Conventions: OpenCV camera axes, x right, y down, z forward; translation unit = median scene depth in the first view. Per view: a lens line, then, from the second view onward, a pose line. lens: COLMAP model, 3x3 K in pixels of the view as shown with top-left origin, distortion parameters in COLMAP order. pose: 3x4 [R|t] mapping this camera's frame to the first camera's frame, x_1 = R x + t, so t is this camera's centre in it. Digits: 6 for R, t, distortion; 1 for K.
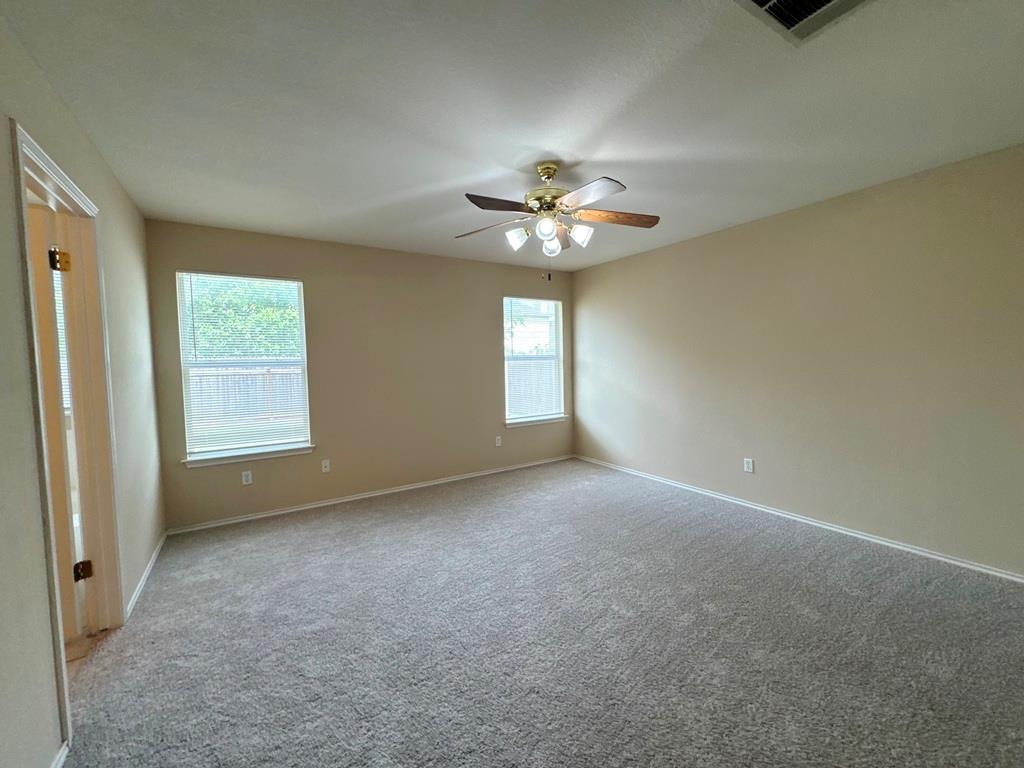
lens RADIAL K [[409.9, 0, 508.4], [0, 409.9, 383.8], [0, 0, 1]] dist [-0.004437, 0.000872]
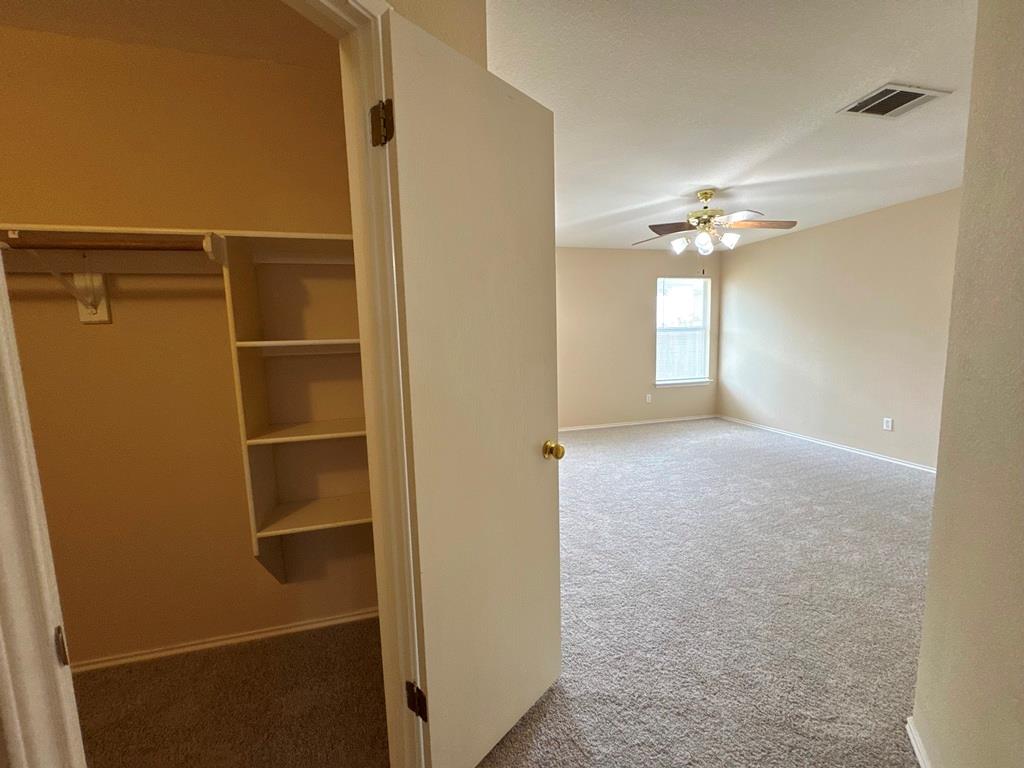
lens RADIAL K [[409.9, 0, 511.8], [0, 409.9, 383.2], [0, 0, 1]] dist [-0.004437, 0.000872]
pose [[0.952130, 0.031157, -0.304100, -0.063268], [-0.010856, 0.997611, 0.068223, 0.023873], [0.305499, -0.061656, 0.950194, -0.407416]]
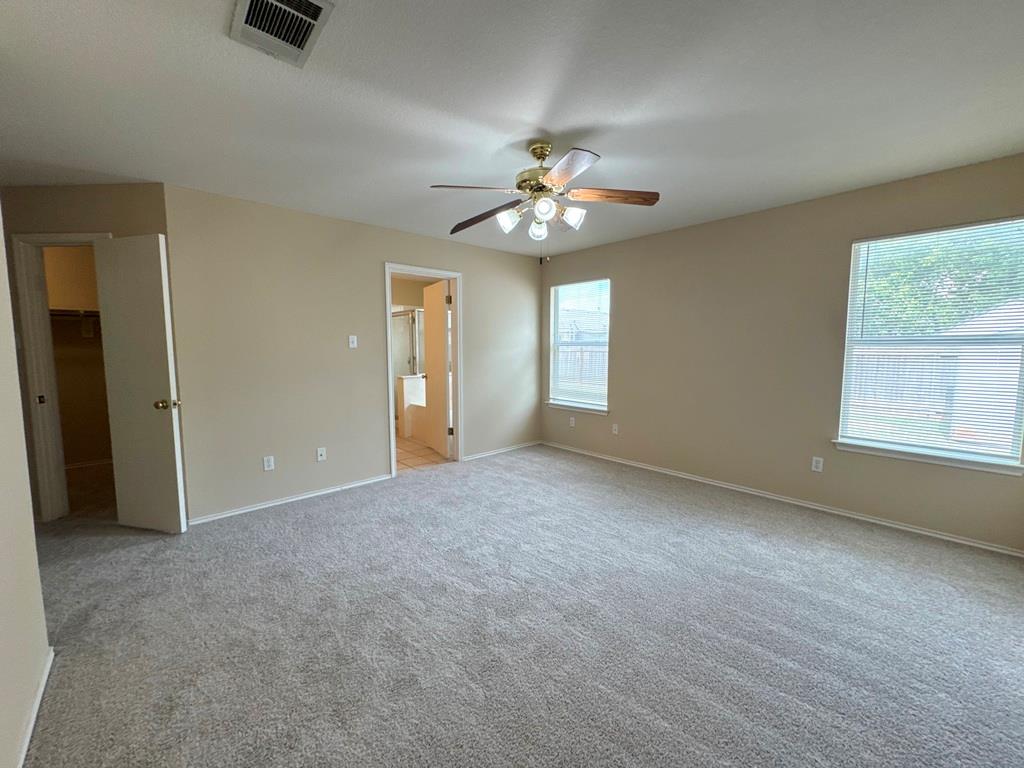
lens RADIAL K [[409.9, 0, 520.8], [0, 409.9, 385.8], [0, 0, 1]] dist [-0.004437, 0.000872]
pose [[0.175573, 0.116087, -0.977598, 0.782029], [-0.055332, 0.992617, 0.107933, -0.050024], [0.982910, 0.035143, 0.180700, 0.569488]]
